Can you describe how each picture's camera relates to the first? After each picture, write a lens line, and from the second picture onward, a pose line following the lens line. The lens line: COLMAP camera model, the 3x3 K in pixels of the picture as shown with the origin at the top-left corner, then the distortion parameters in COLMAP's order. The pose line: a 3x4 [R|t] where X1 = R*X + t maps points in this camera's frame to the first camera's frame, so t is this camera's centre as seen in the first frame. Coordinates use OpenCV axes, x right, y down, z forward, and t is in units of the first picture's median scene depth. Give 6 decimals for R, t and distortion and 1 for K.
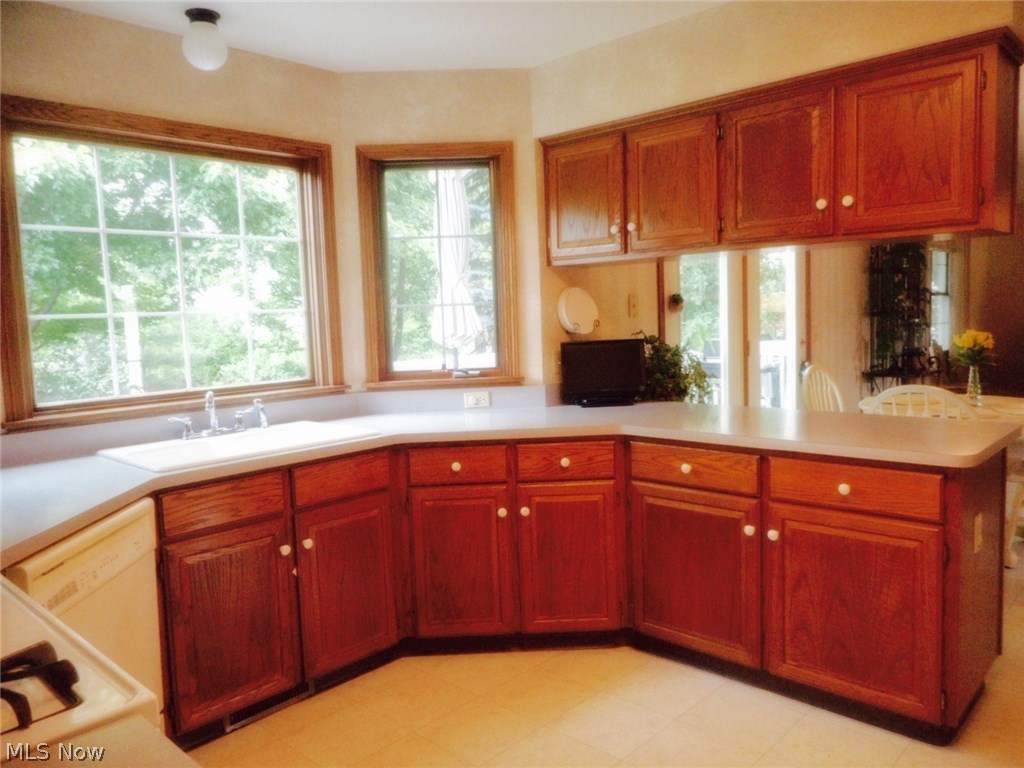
lens RADIAL K [[772.3, 0, 510.8], [0, 772.3, 378.7], [0, 0, 1]] dist [-0.009528, 0.000116]
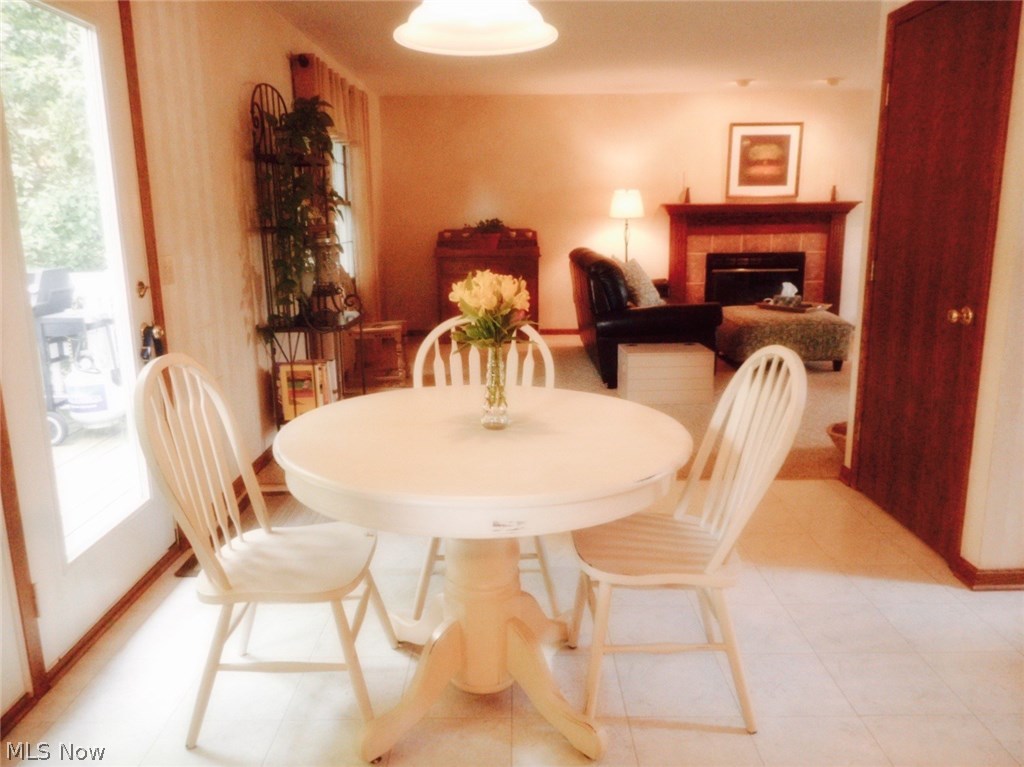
lens RADIAL K [[772.3, 0, 507.8], [0, 772.3, 381.7], [0, 0, 1]] dist [-0.009528, 0.000116]
pose [[0.721797, -0.123145, 0.681061, 0.177875], [0.042443, 0.990067, 0.134036, -0.038877], [-0.690802, -0.067841, 0.719855, 0.418395]]
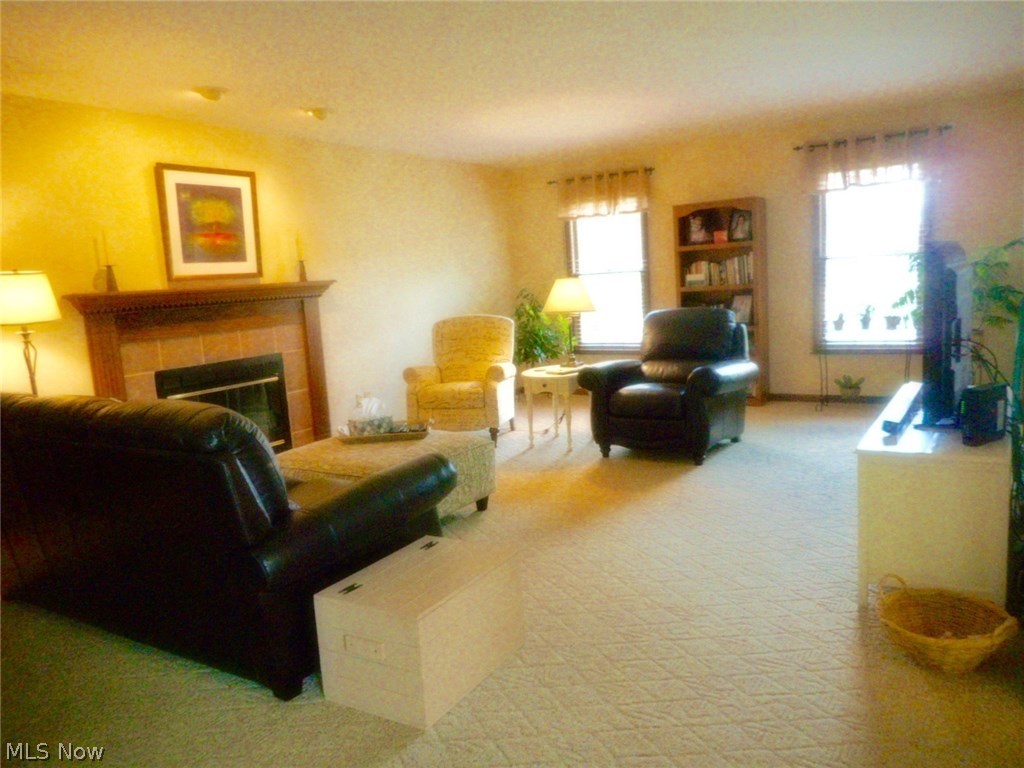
lens RADIAL K [[772.3, 0, 513.3], [0, 772.3, 377.9], [0, 0, 1]] dist [-0.009528, 0.000116]
pose [[-0.205137, -0.080158, 0.975445, 0.327506], [0.145744, 0.983027, 0.111431, -0.064341], [-0.967821, 0.165024, -0.189973, 0.663184]]
